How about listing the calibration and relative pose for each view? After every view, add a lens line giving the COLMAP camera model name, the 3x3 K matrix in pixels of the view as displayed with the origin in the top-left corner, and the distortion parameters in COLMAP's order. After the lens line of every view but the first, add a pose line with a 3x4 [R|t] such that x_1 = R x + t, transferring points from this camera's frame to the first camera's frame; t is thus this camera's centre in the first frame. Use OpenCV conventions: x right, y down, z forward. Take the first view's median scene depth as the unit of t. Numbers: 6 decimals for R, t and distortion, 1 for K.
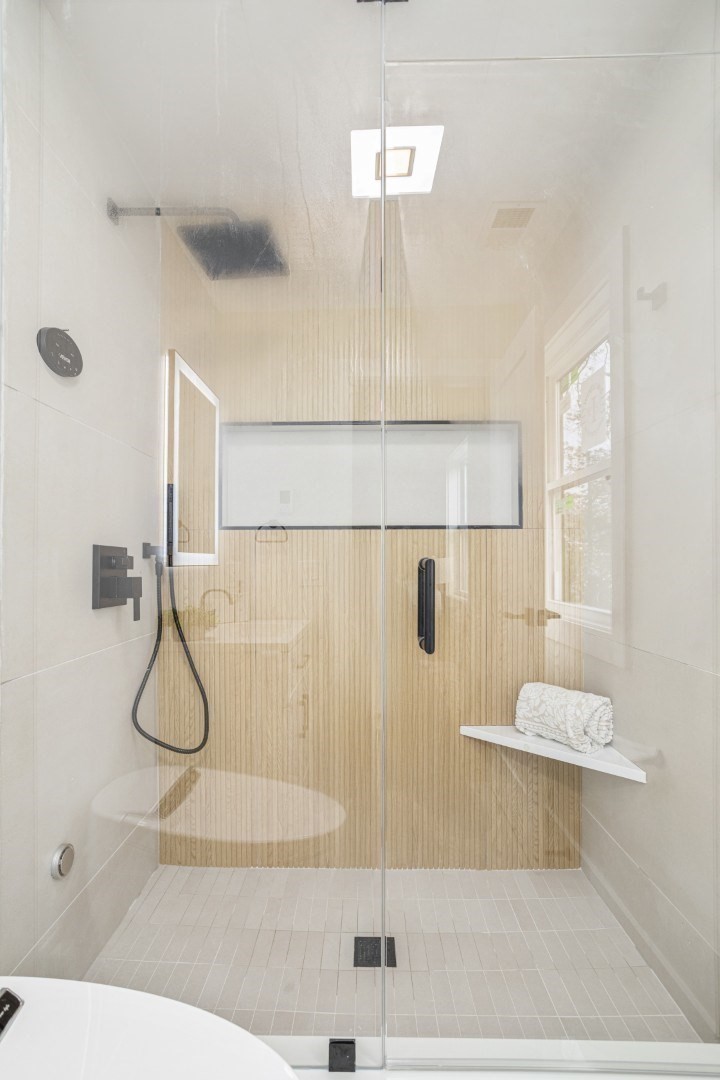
lens RADIAL K [[534.2, 0, 358.0], [0, 534.2, 554.1], [0, 0, 1]] dist [-0.059307, 0.032651]
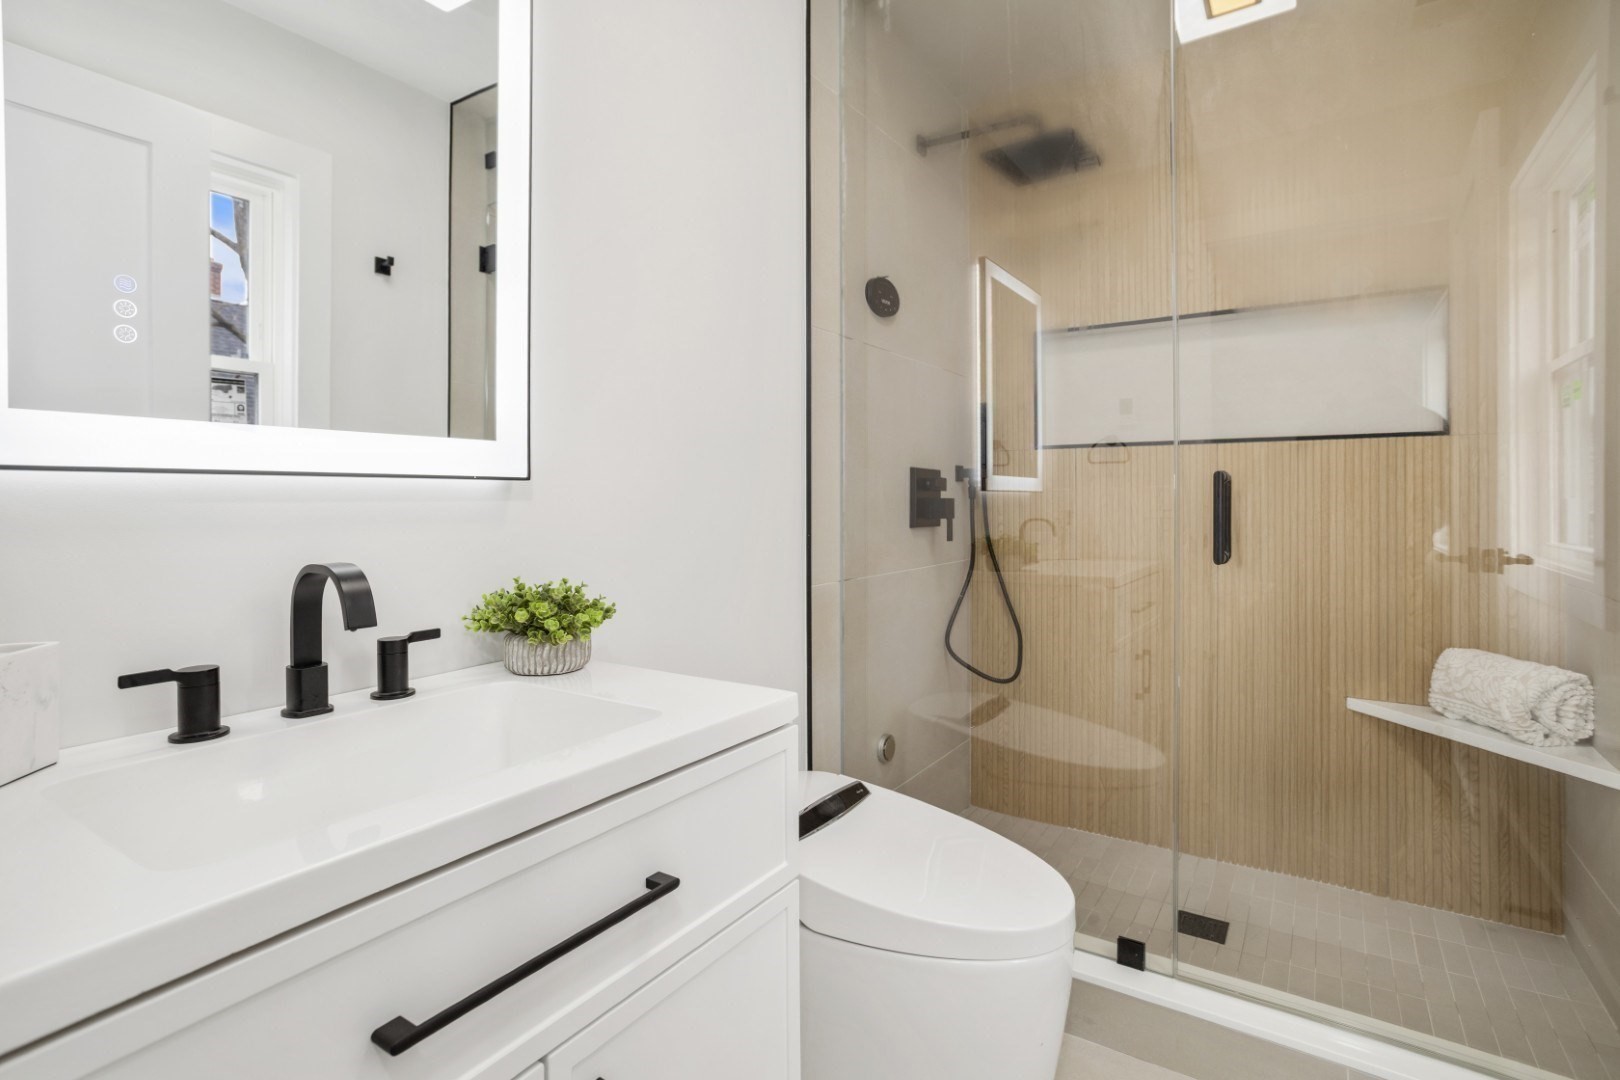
lens RADIAL K [[799.2, 0, 807.5], [0, 799.2, 497.4], [0, 0, 1]] dist [-0.045719, 0.031267]
pose [[0.839849, 0.000876, -0.542819, 0.156305], [0.006833, 0.999902, 0.012185, 0.017471], [0.542776, -0.013943, 0.839761, -0.369119]]
